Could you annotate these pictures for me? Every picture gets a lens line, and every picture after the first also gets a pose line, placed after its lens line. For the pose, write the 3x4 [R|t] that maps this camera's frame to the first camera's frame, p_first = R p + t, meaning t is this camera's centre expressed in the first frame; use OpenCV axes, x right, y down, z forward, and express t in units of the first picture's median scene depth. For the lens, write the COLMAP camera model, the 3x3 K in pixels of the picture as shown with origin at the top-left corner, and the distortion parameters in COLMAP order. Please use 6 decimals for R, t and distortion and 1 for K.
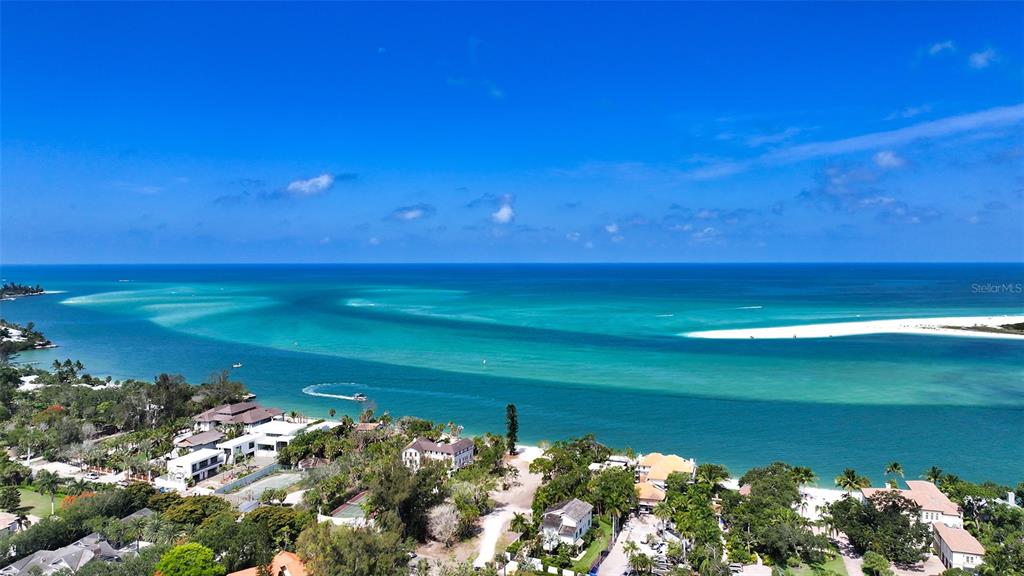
lens RADIAL K [[717.7, 0, 515.3], [0, 717.7, 272.8], [0, 0, 1]] dist [-0.000228, 0.004113]
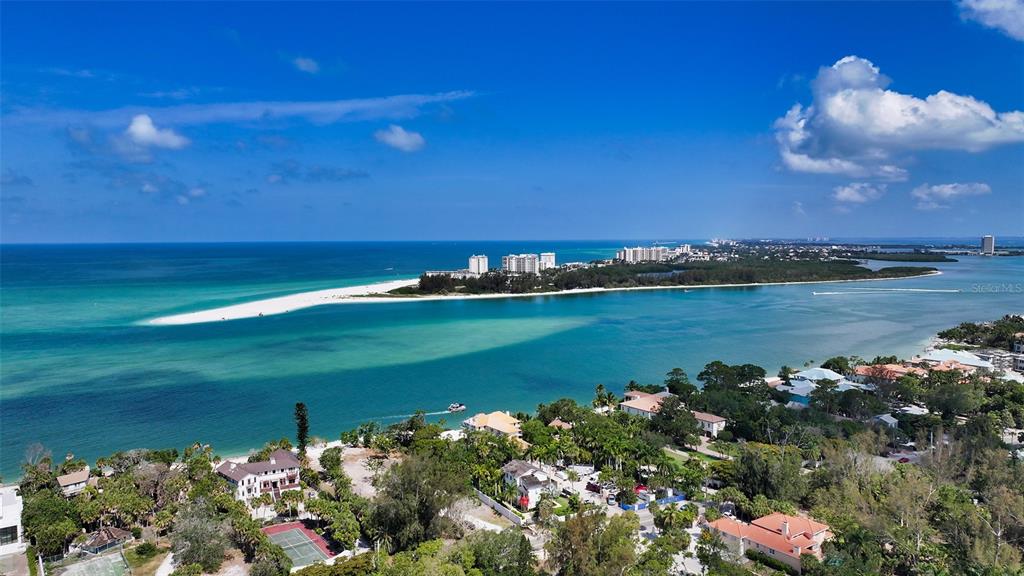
lens RADIAL K [[717.7, 0, 515.3], [0, 717.7, 272.8], [0, 0, 1]] dist [-0.000228, 0.004113]
pose [[0.586119, -0.041042, 0.809185, -0.580674], [0.017578, 0.999125, 0.037944, -0.007737], [-0.810034, -0.008016, 0.586328, 0.266987]]
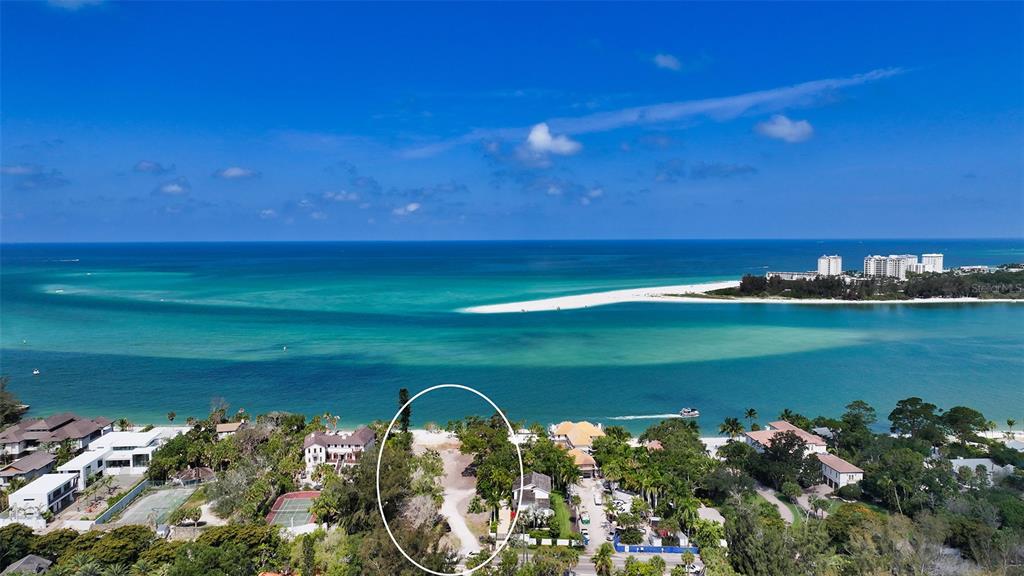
lens RADIAL K [[723.8, 0, 512.0], [0, 723.8, 288.0], [0, 0, 1]] dist [-0.020257, 0.041598]
pose [[0.920938, -0.029580, 0.388584, -0.251374], [0.009423, 0.998514, 0.053677, -0.002067], [-0.389595, -0.045772, 0.919848, 0.057603]]
